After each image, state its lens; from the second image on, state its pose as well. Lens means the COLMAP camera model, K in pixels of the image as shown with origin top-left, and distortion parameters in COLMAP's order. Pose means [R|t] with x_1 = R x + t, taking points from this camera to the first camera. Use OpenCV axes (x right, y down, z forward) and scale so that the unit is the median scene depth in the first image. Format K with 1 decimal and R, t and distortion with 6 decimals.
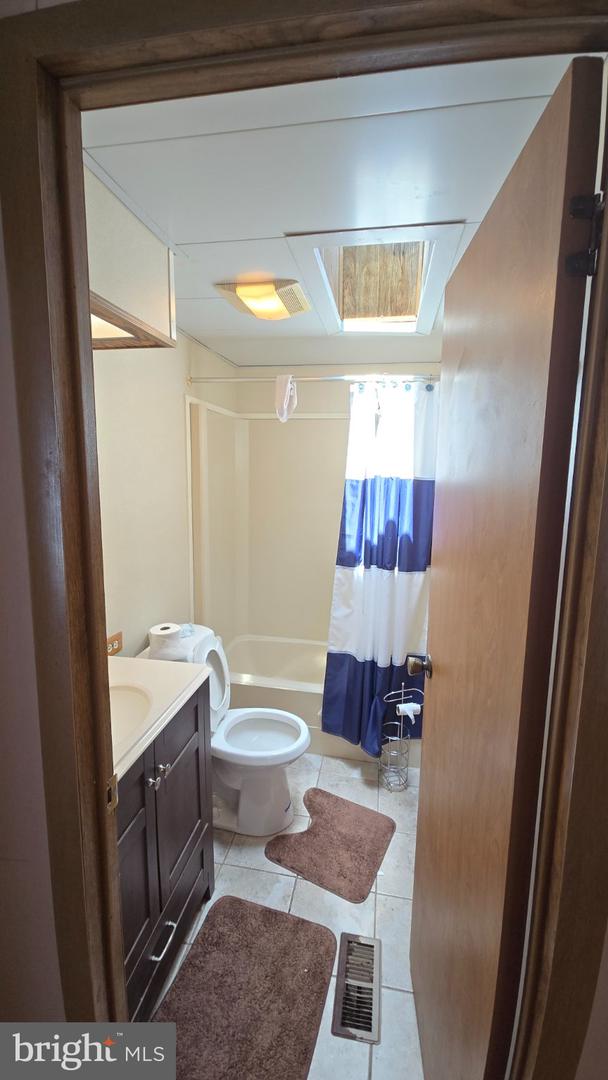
lens RADIAL K [[443.5, 0, 304.9], [0, 443.5, 539.9], [0, 0, 1]] dist [0.007491, -0.005703]
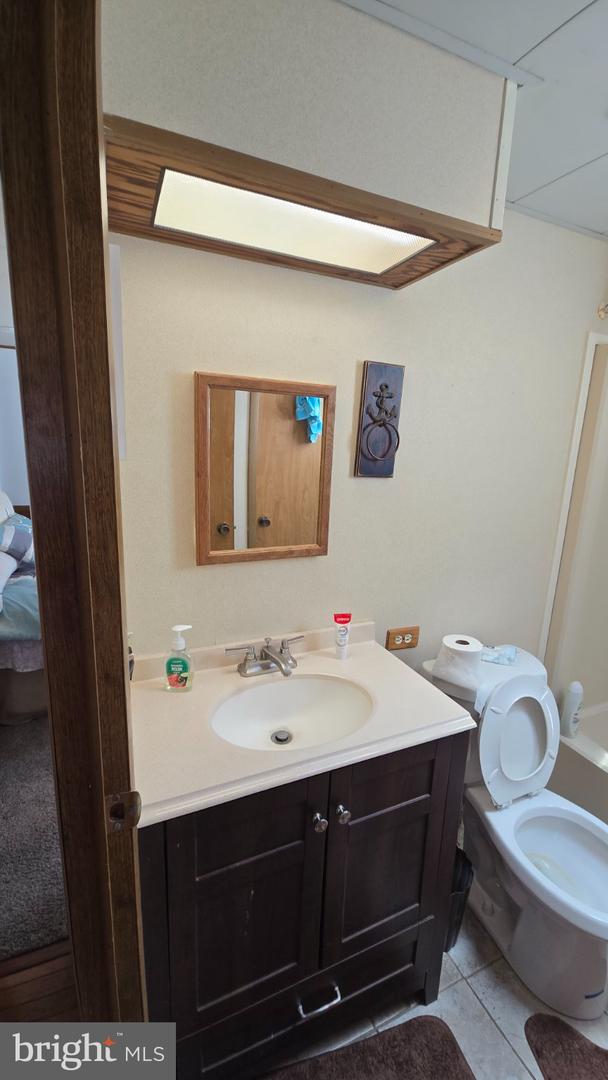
lens RADIAL K [[443.5, 0, 303.2], [0, 443.5, 538.9], [0, 0, 1]] dist [0.007491, -0.005703]
pose [[0.560471, 0.186626, -0.806873, 0.122523], [-0.162065, 0.980158, 0.114132, -0.021500], [0.812162, 0.066798, 0.579595, 0.313015]]
